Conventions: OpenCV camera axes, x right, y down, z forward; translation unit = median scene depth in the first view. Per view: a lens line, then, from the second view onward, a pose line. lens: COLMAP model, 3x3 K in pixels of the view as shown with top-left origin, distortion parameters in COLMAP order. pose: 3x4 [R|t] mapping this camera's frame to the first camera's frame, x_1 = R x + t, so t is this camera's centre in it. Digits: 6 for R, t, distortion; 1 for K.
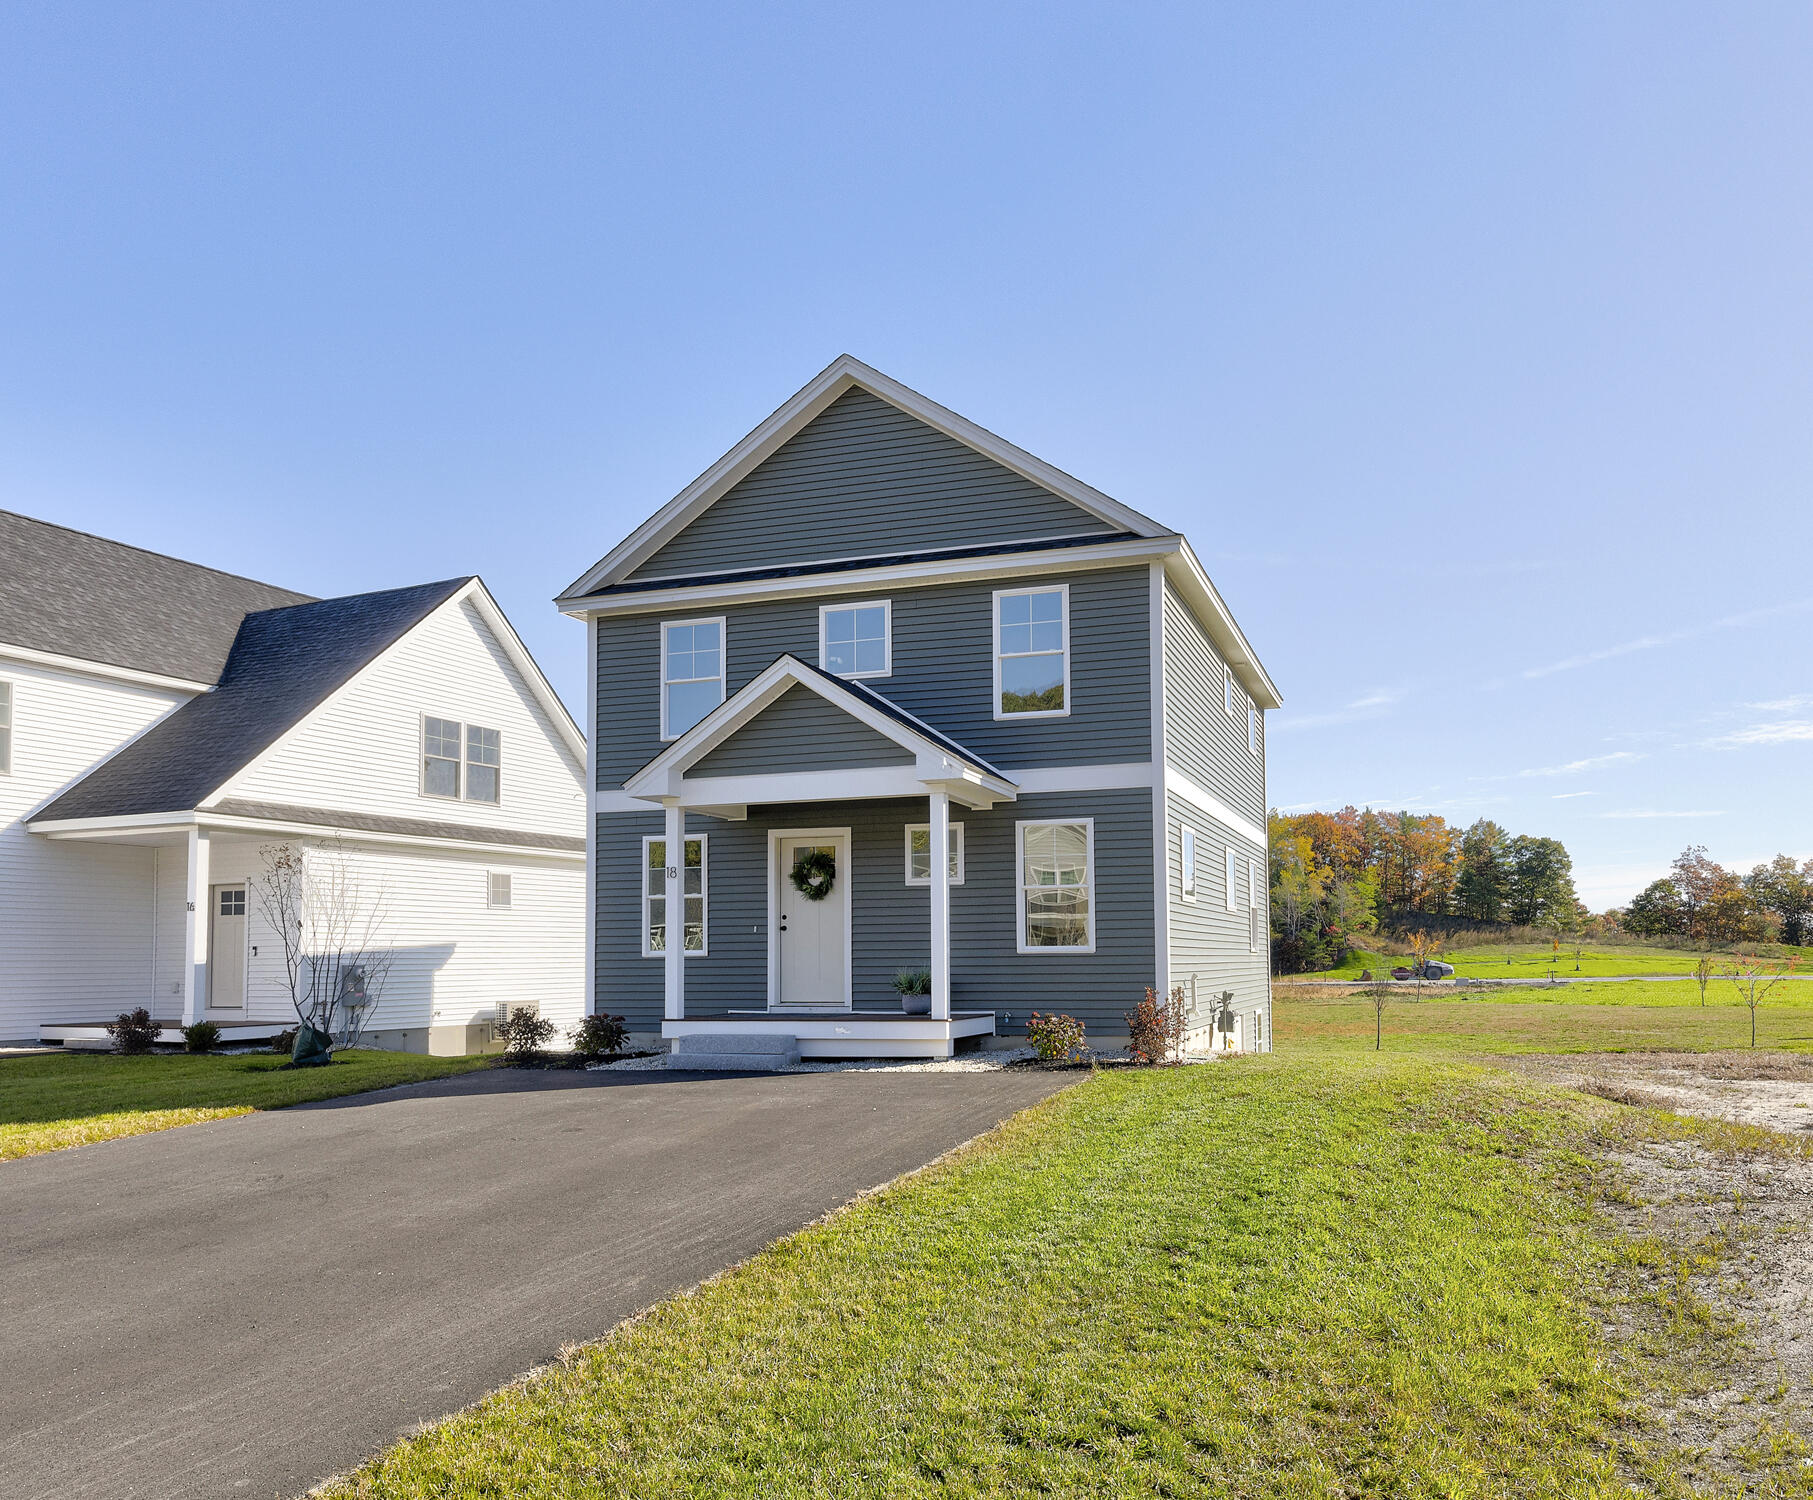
lens RADIAL K [[1376.7, 0, 974.9], [0, 1376.7, 902.6], [0, 0, 1]] dist [0.021501, -0.004018]
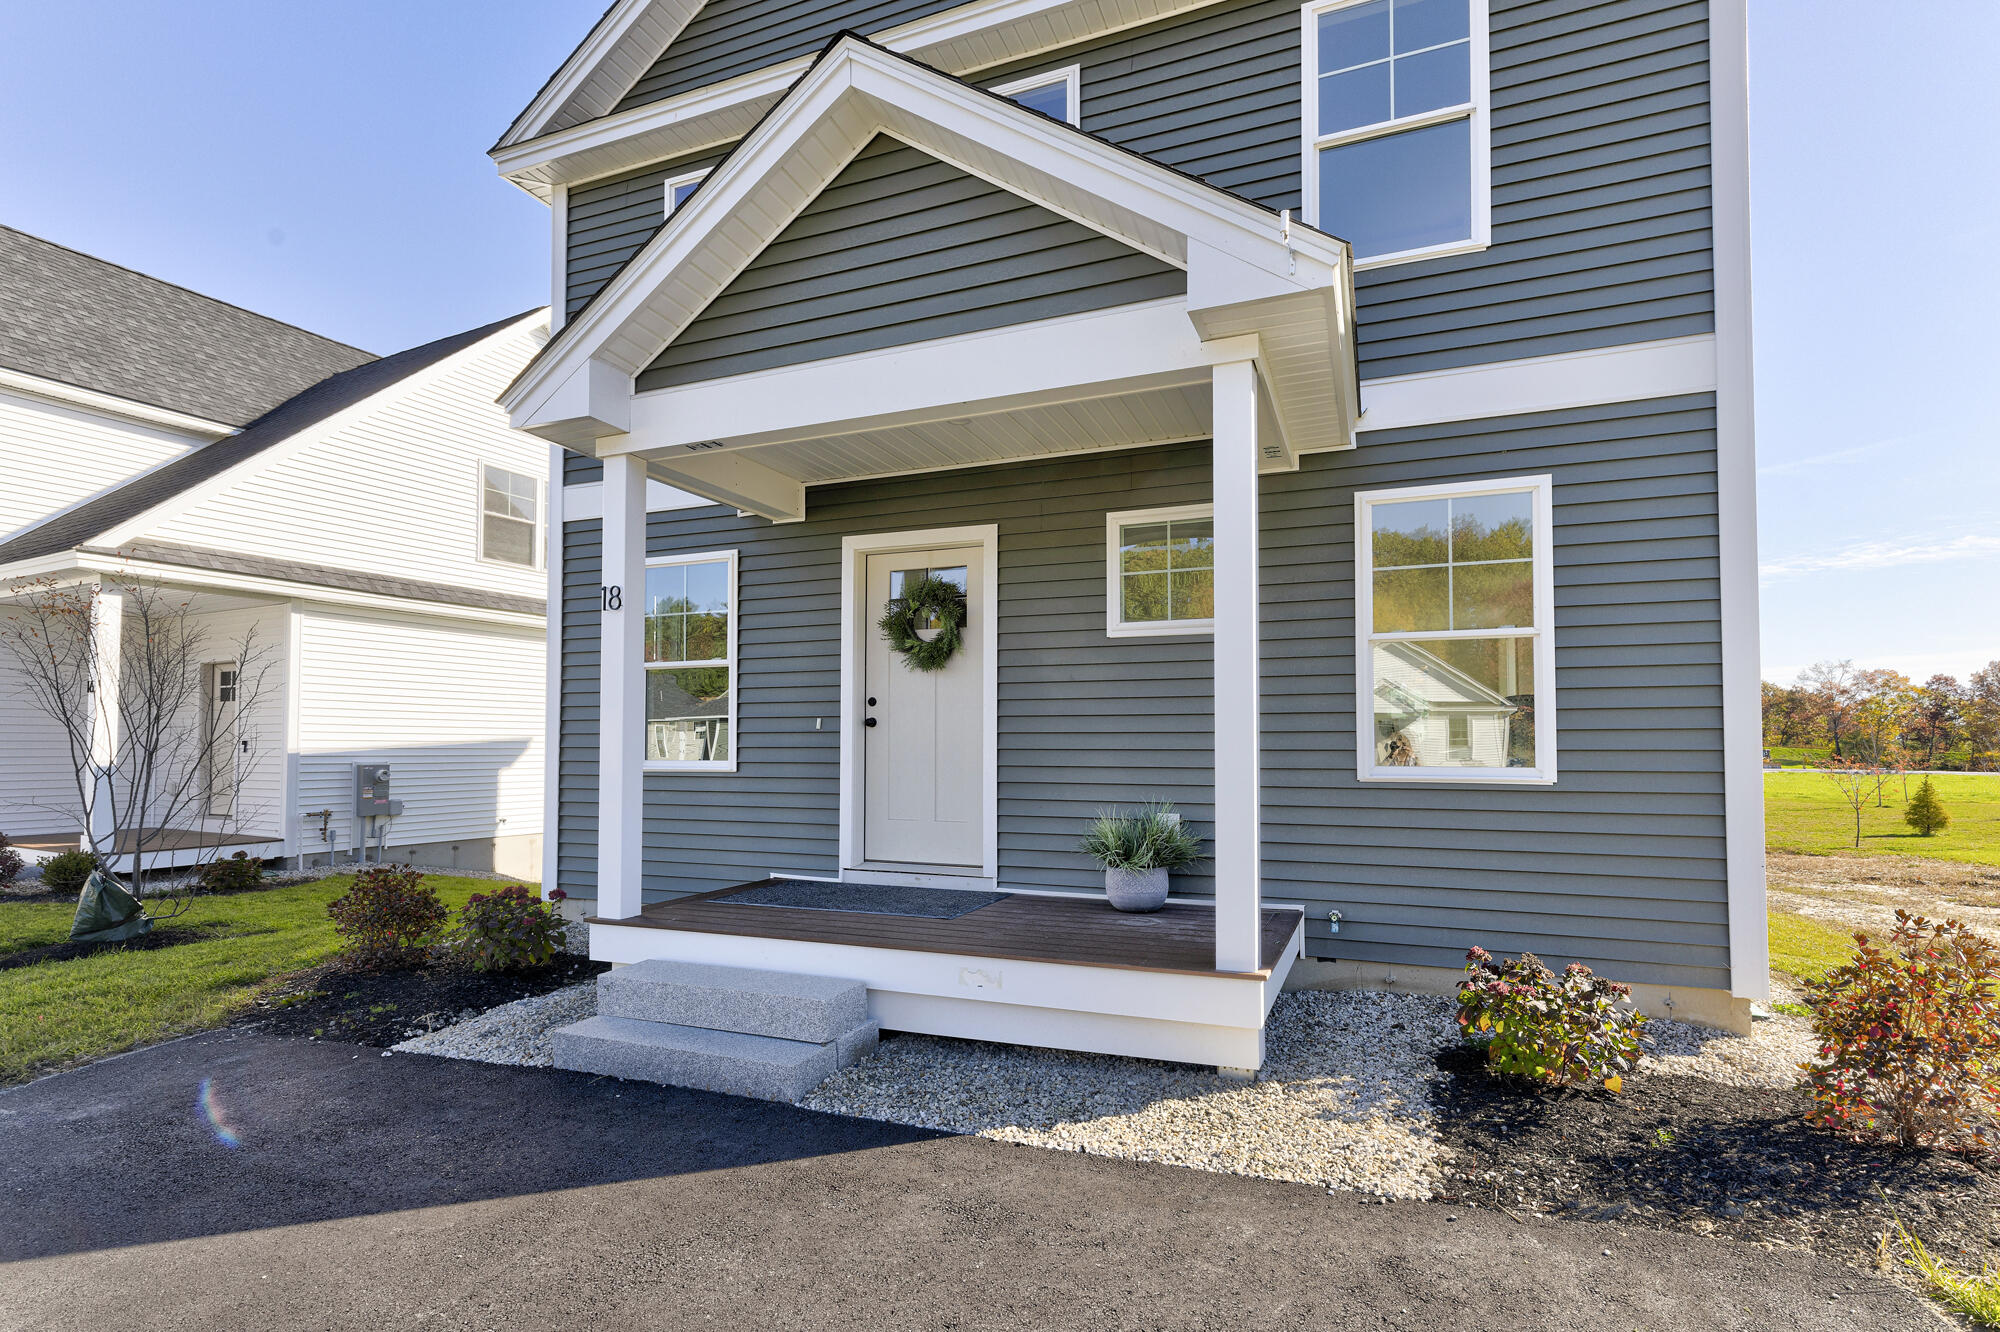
lens RADIAL K [[940.0, 0, 1012.3], [0, 940.0, 727.8], [0, 0, 1]] dist [0.002257, 0.000071]
pose [[0.997773, 0.008398, -0.066169, -0.059971], [-0.006935, 0.999727, 0.022309, 0.012228], [0.066338, -0.021800, 0.997559, 0.640411]]
